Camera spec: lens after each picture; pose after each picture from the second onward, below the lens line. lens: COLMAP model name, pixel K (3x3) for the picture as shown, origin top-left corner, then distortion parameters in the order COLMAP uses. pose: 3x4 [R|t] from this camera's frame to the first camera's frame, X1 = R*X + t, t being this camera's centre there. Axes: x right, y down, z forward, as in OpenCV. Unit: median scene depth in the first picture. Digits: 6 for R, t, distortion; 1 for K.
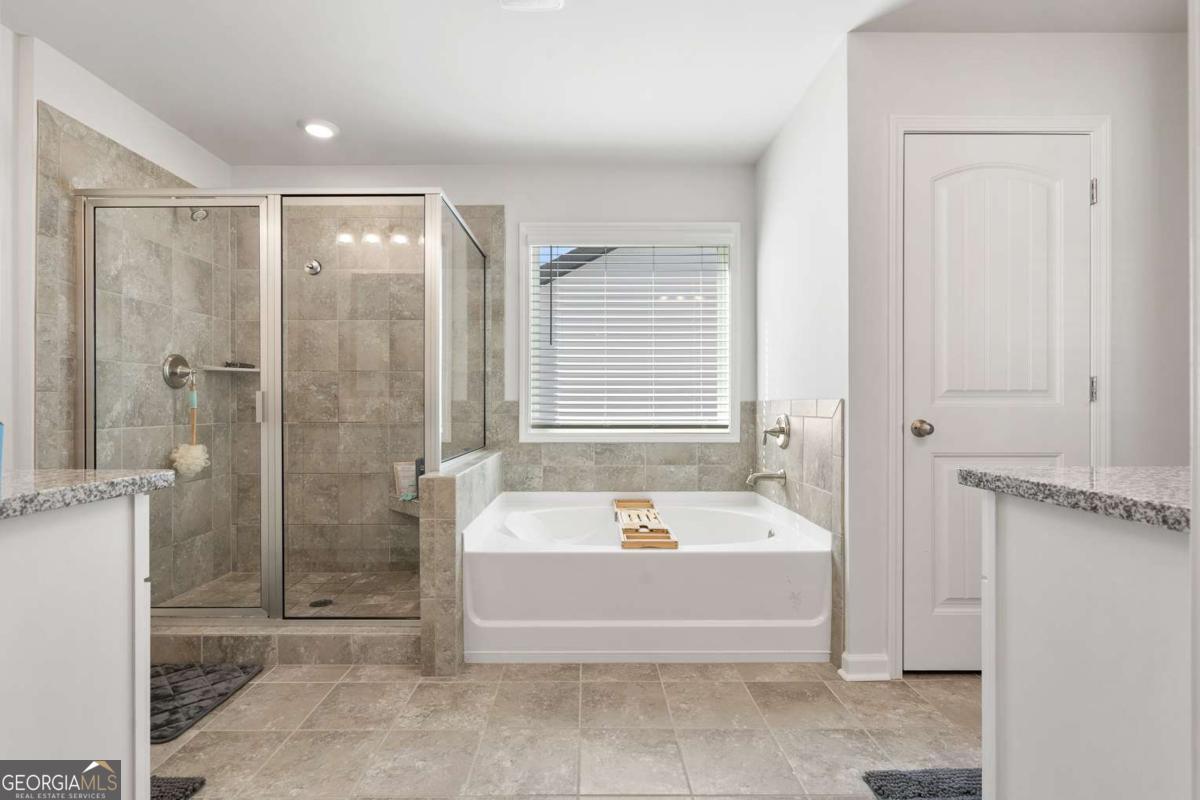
lens RADIAL K [[552.1, 0, 596.2], [0, 552.1, 402.4], [0, 0, 1]] dist [-0.003066, 0.000299]
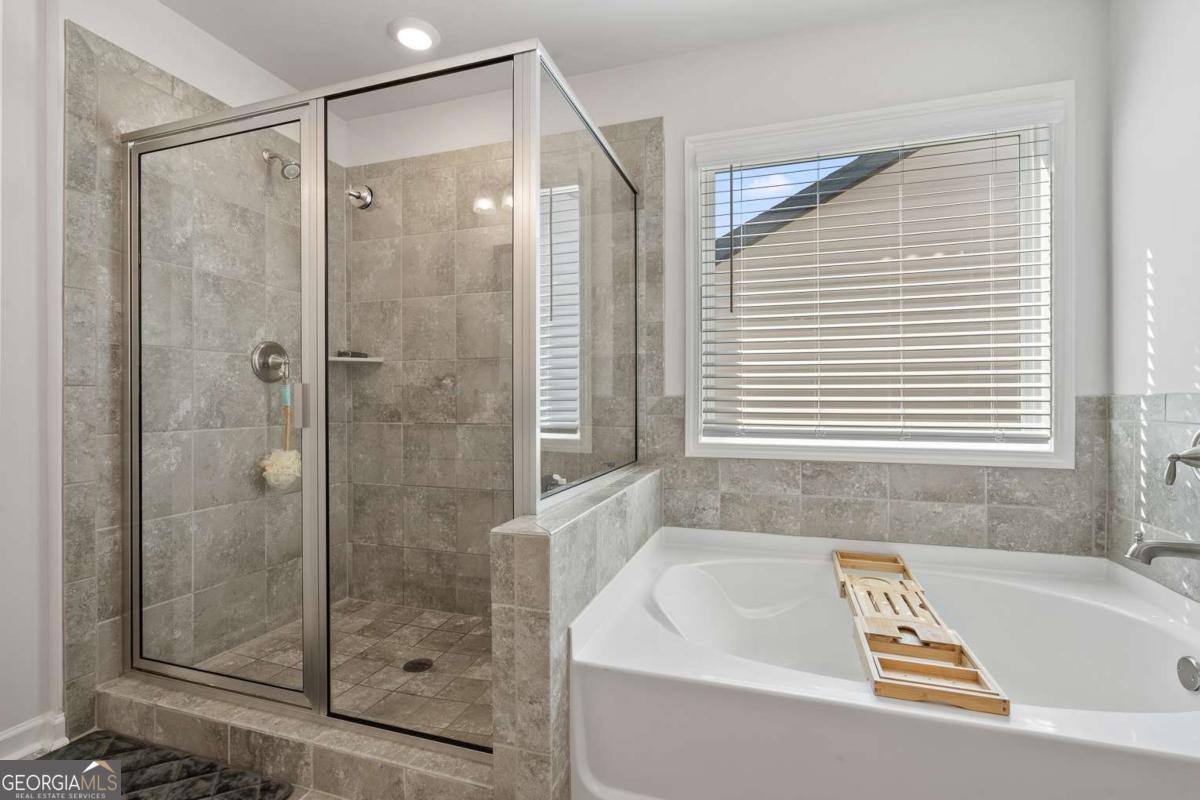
lens RADIAL K [[552.1, 0, 595.1], [0, 552.1, 395.6], [0, 0, 1]] dist [-0.003066, 0.000299]
pose [[0.944576, -0.001997, -0.328287, -0.021926], [0.001107, 0.999995, -0.002898, -0.001924], [0.328291, 0.002374, 0.944574, 0.360724]]
